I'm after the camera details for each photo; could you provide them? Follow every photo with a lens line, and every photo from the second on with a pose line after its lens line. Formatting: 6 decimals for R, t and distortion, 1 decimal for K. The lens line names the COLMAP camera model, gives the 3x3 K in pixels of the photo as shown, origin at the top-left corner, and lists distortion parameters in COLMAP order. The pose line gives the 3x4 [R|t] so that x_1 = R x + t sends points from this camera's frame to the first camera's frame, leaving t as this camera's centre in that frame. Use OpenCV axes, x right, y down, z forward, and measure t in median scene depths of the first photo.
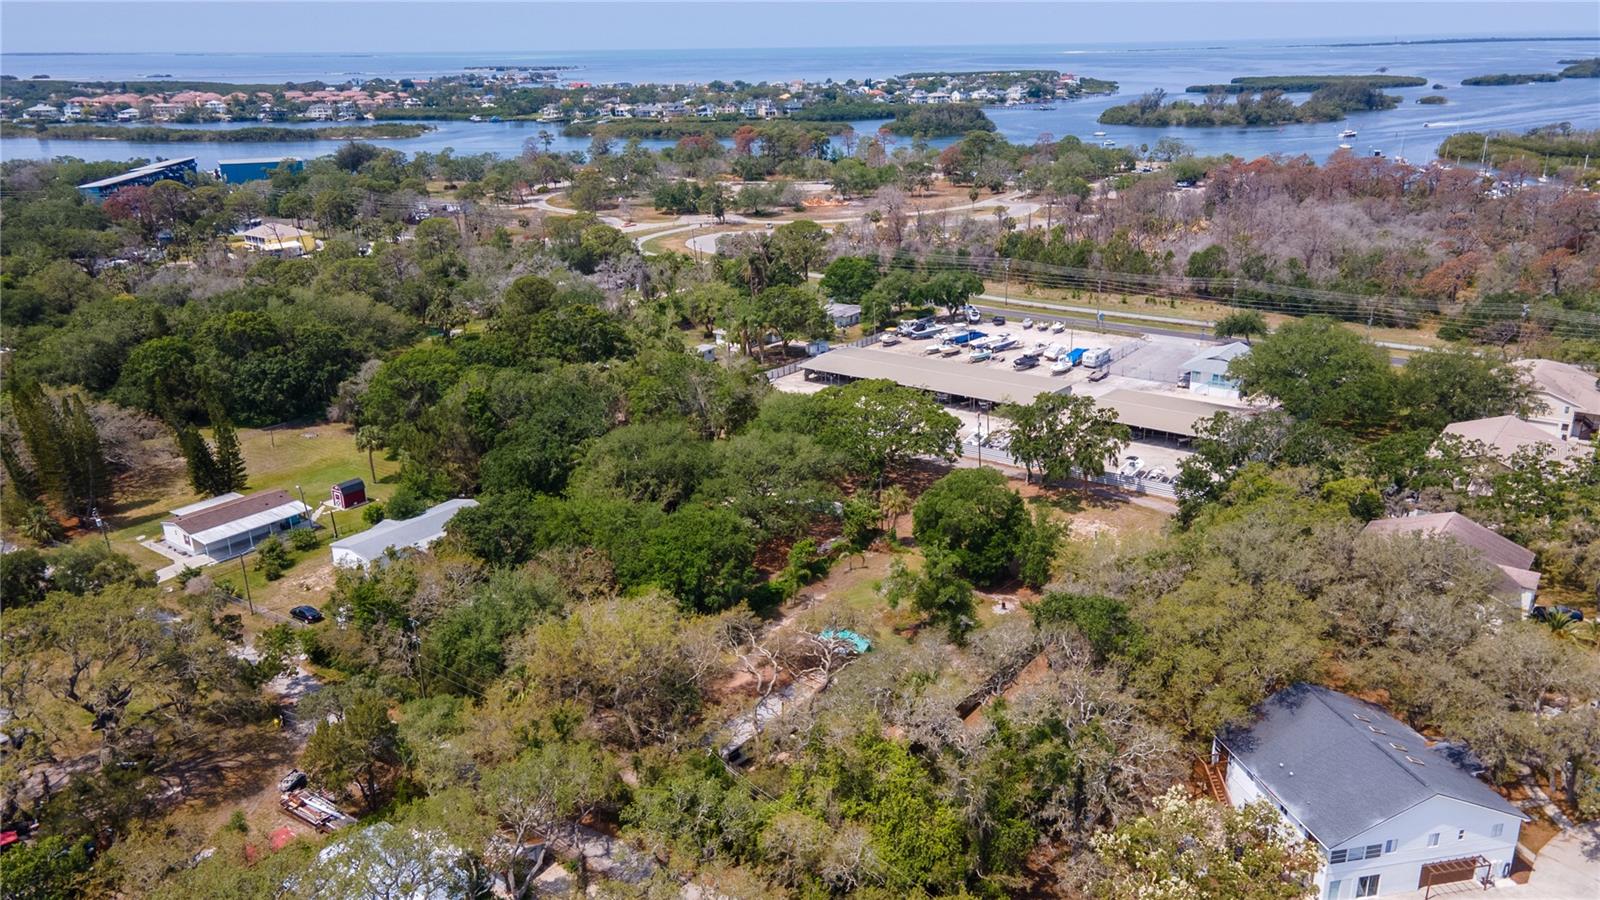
lens RADIAL K [[1157.0, 0, 799.8], [0, 1157.0, 458.3], [0, 0, 1]] dist [0.020156, 0.028134]
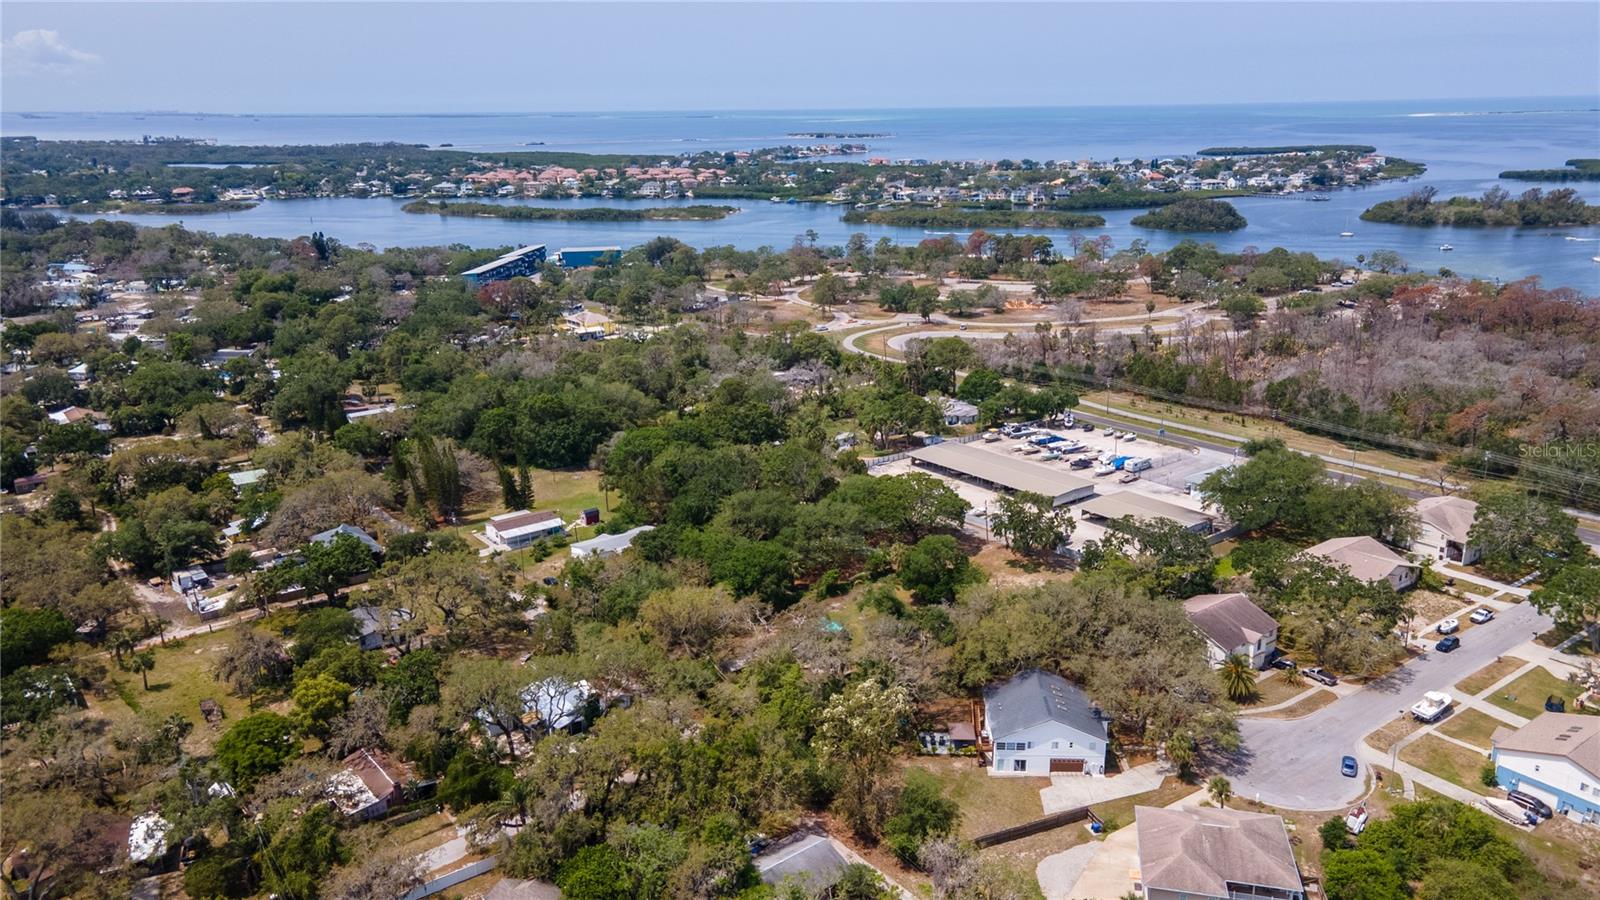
lens RADIAL K [[1157.0, 0, 799.2], [0, 1157.0, 441.6], [0, 0, 1]] dist [0.020156, 0.028134]
pose [[0.965343, 0.073685, -0.250367, 0.204659], [-0.088241, 0.994971, -0.047403, -0.016090], [0.245614, 0.067853, 0.966990, -0.351645]]
